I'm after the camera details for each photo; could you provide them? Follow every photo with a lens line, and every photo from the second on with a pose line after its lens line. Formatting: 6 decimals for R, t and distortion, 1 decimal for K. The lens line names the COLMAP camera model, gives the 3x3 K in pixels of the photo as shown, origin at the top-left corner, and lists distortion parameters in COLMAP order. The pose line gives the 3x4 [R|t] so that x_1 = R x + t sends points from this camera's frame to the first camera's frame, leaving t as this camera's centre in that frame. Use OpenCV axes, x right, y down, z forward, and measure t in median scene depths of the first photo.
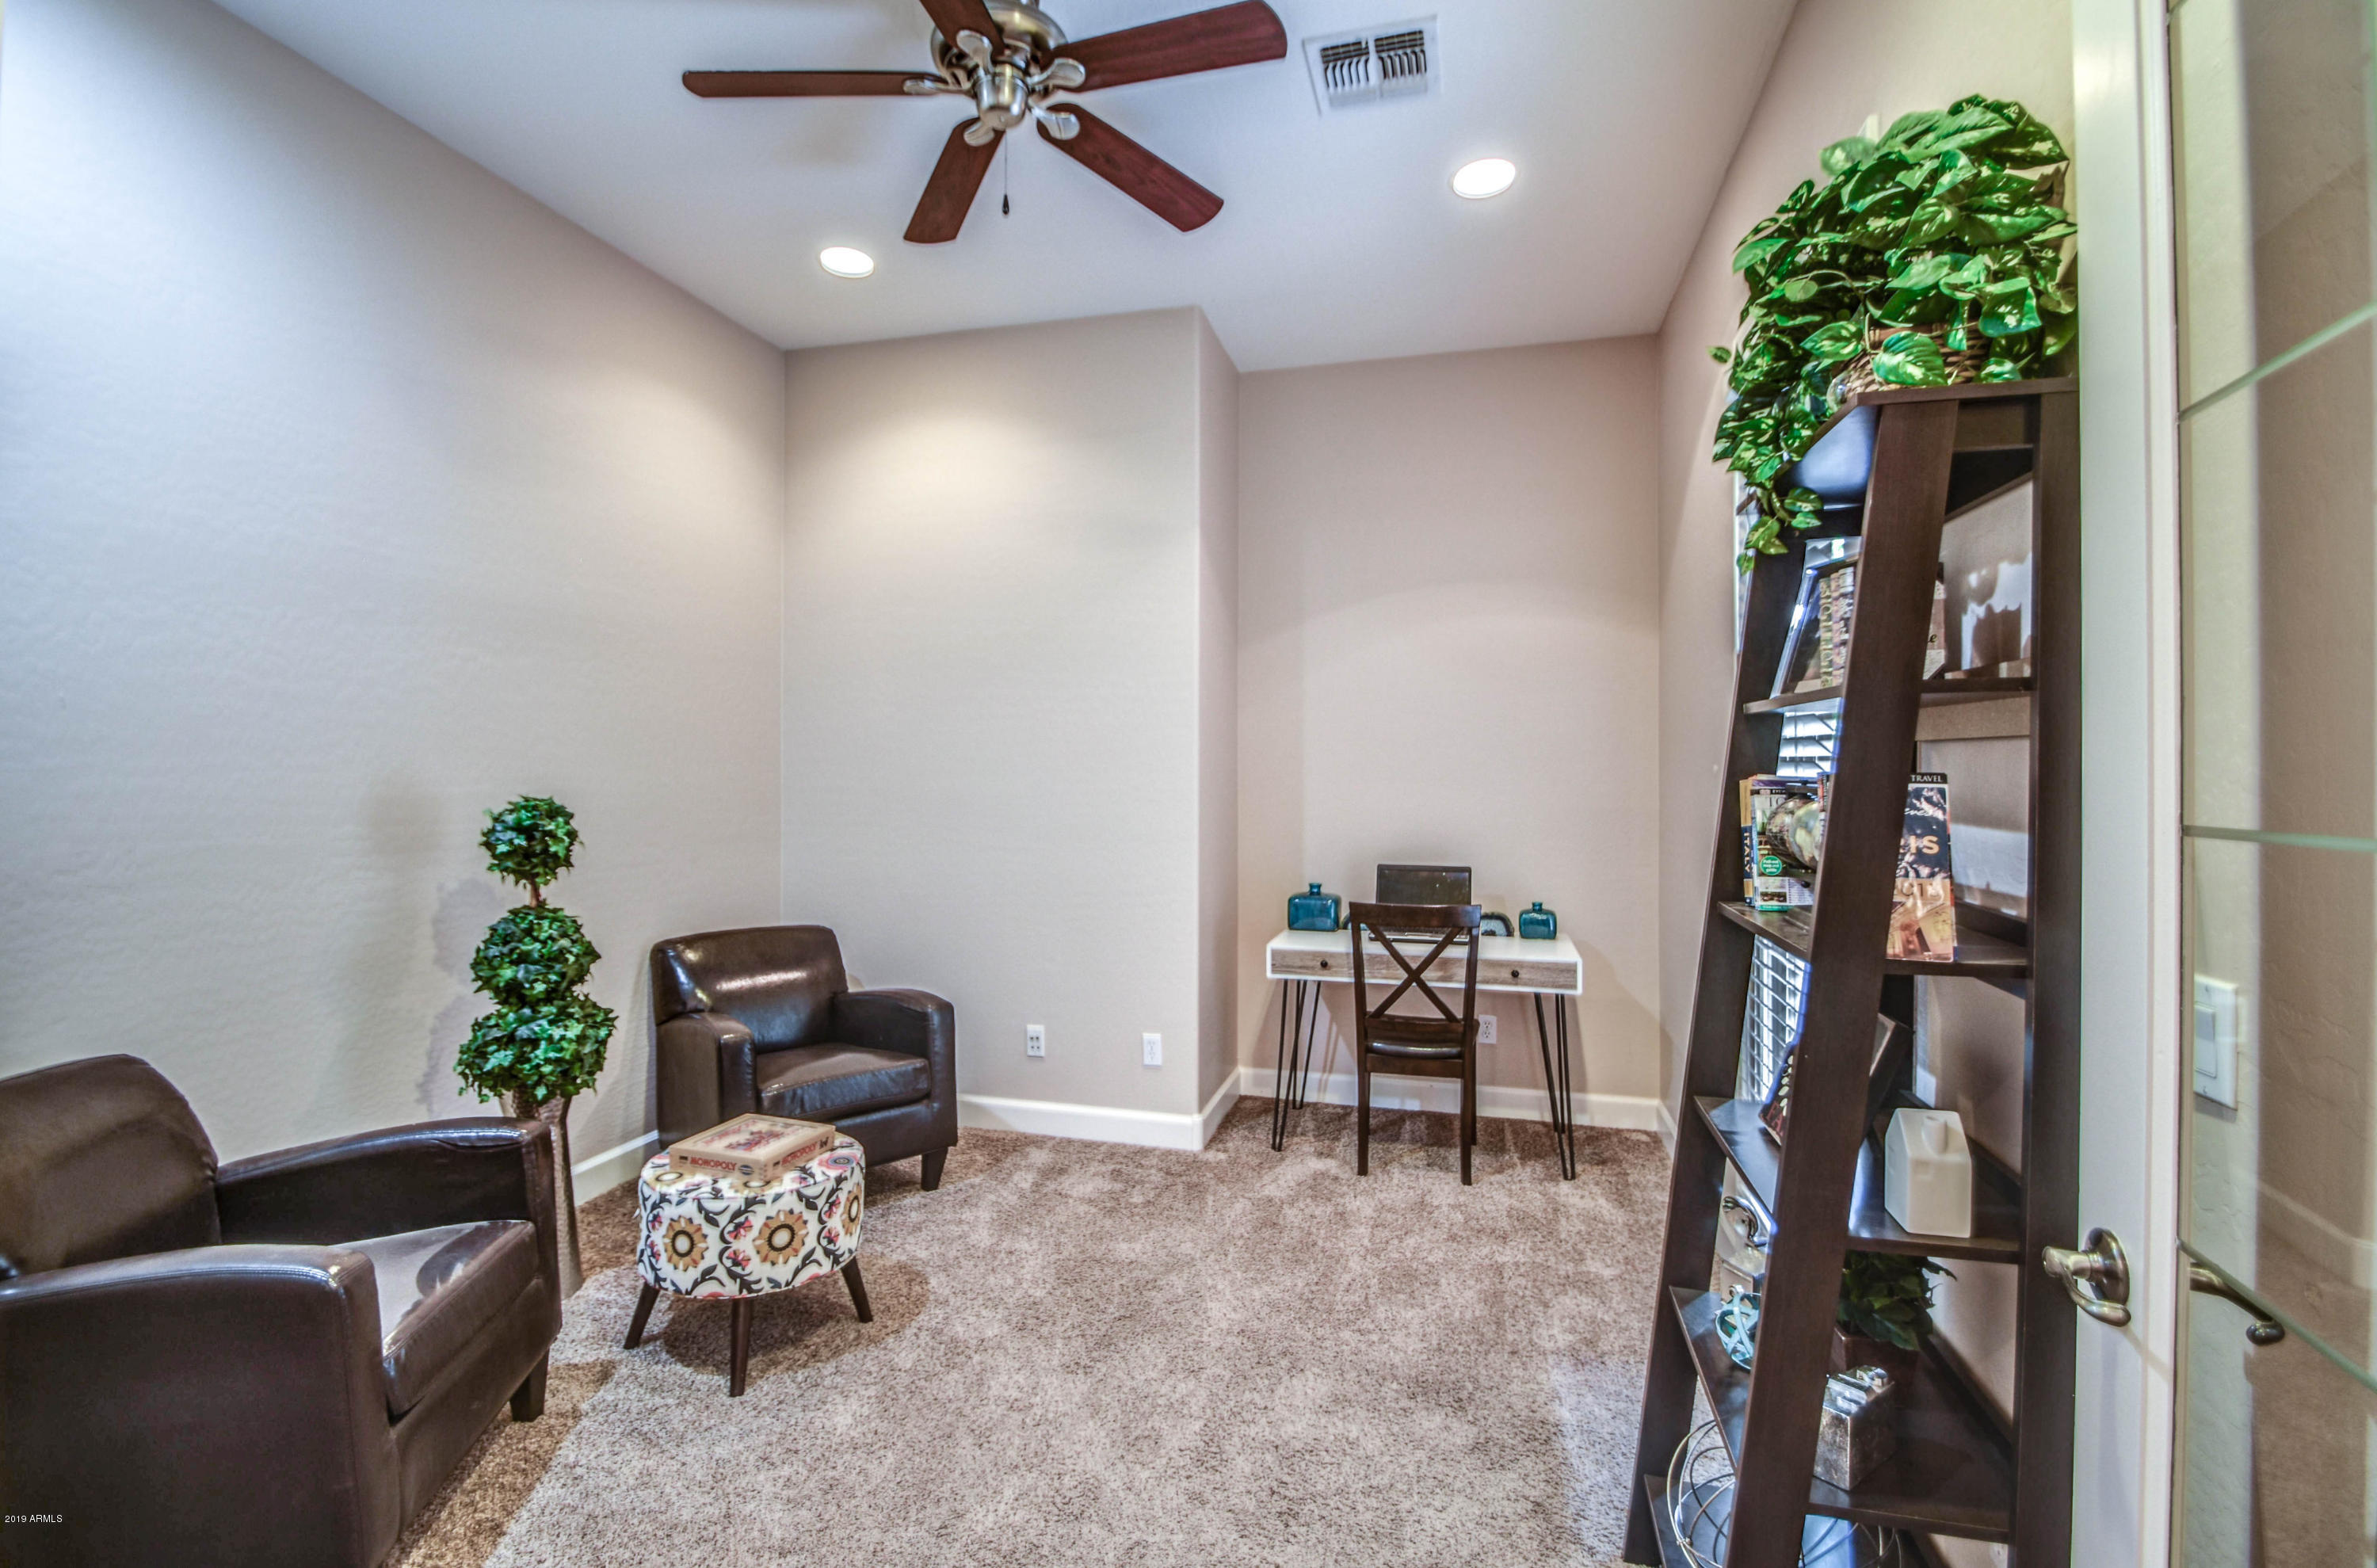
lens RADIAL K [[1076.4, 0, 1195.0], [0, 1076.4, 782.5], [0, 0, 1]] dist [0.014055, -0.017971]
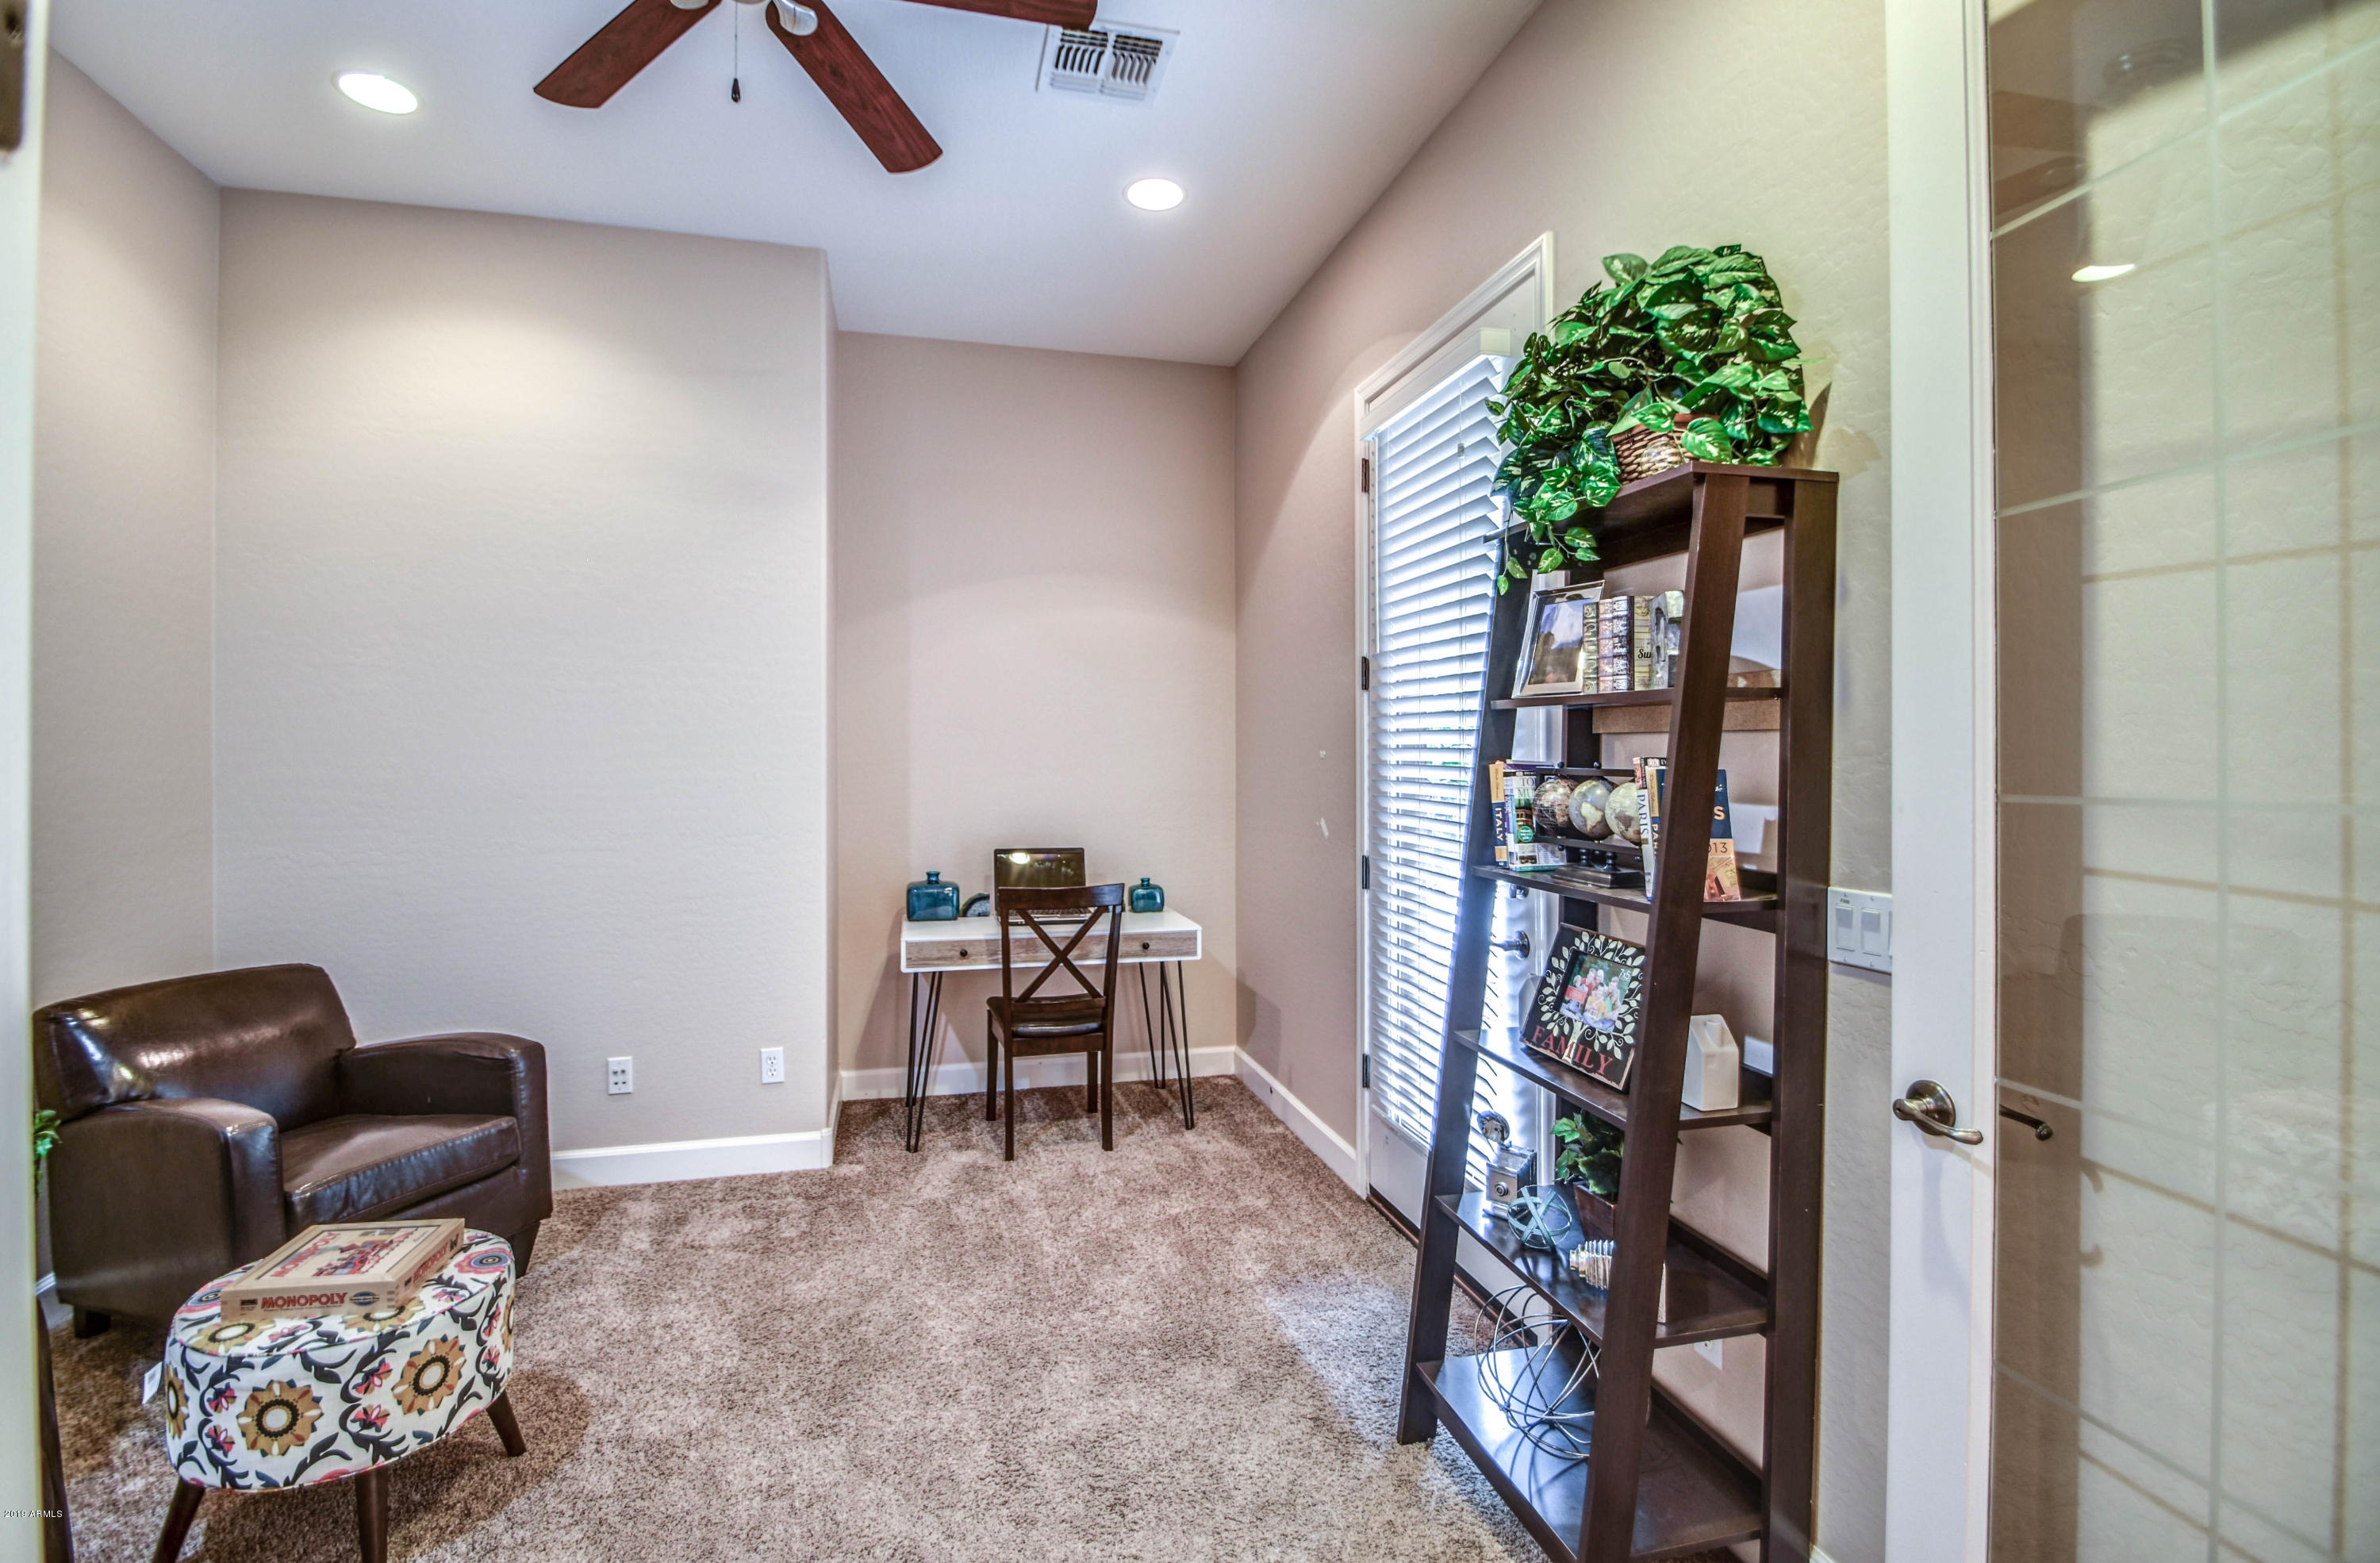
lens RADIAL K [[1055.4, 0, 1187.9], [0, 1055.4, 773.9], [0, 0, 1]] dist [0.019201, -0.021297]
pose [[0.876777, -0.010348, 0.480786, -0.202700], [0.006930, 0.999937, 0.008884, -0.002366], [-0.480847, -0.004457, 0.876793, 0.072690]]
